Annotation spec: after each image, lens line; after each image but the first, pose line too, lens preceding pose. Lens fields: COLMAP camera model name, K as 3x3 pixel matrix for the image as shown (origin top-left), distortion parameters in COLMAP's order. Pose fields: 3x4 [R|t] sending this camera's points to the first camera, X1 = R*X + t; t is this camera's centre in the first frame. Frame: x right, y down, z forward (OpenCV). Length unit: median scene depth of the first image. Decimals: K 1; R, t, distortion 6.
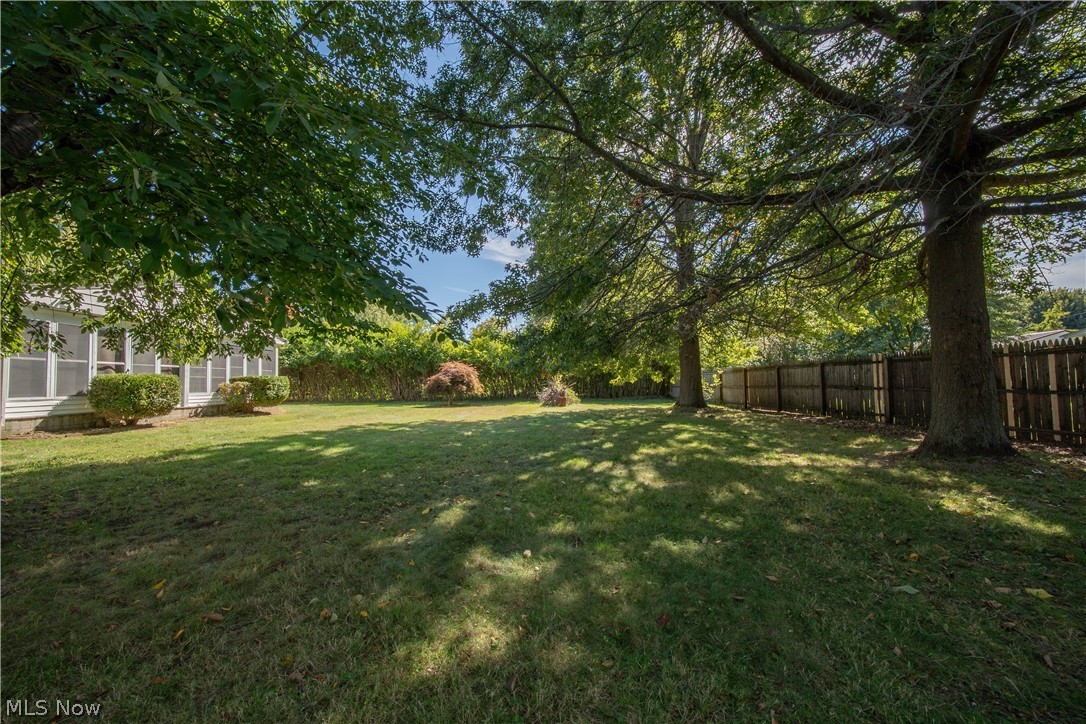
lens RADIAL K [[433.4, 0, 527.5], [0, 433.4, 368.2], [0, 0, 1]] dist [-0.029593, 0.006206]
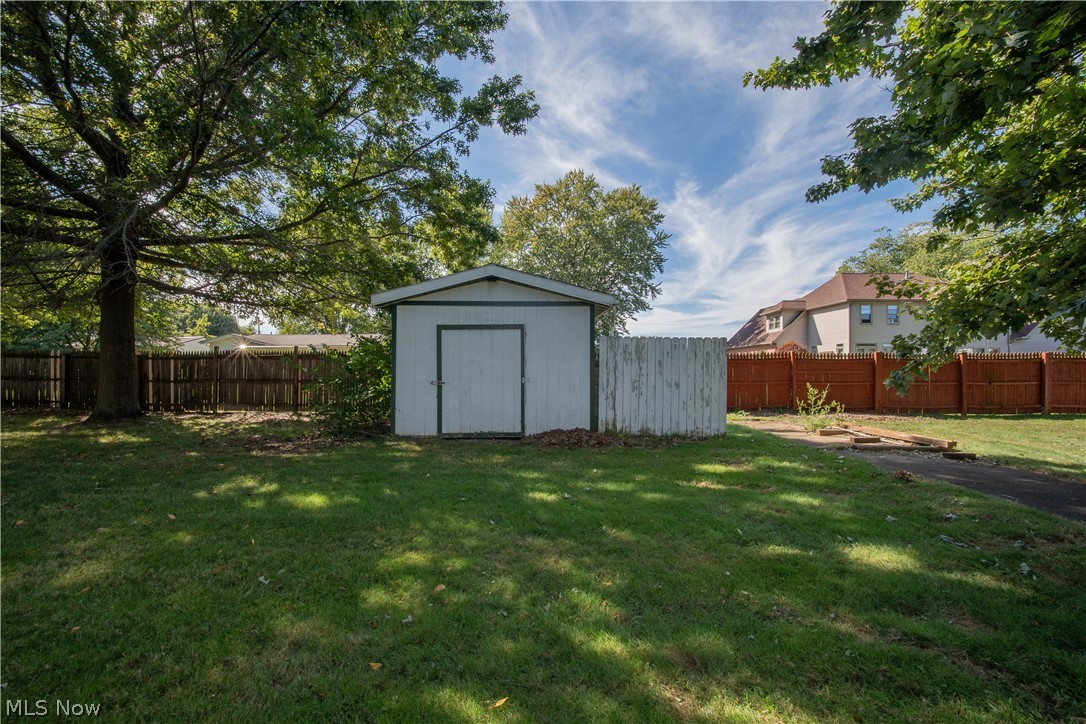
lens RADIAL K [[433.4, 0, 527.5], [0, 433.4, 368.2], [0, 0, 1]] dist [-0.029593, 0.006206]
pose [[0.029100, 0.019392, 0.999388, -0.421358], [-0.043458, 0.998891, -0.018117, -0.026758], [-0.998631, -0.042904, 0.029910, -0.468749]]
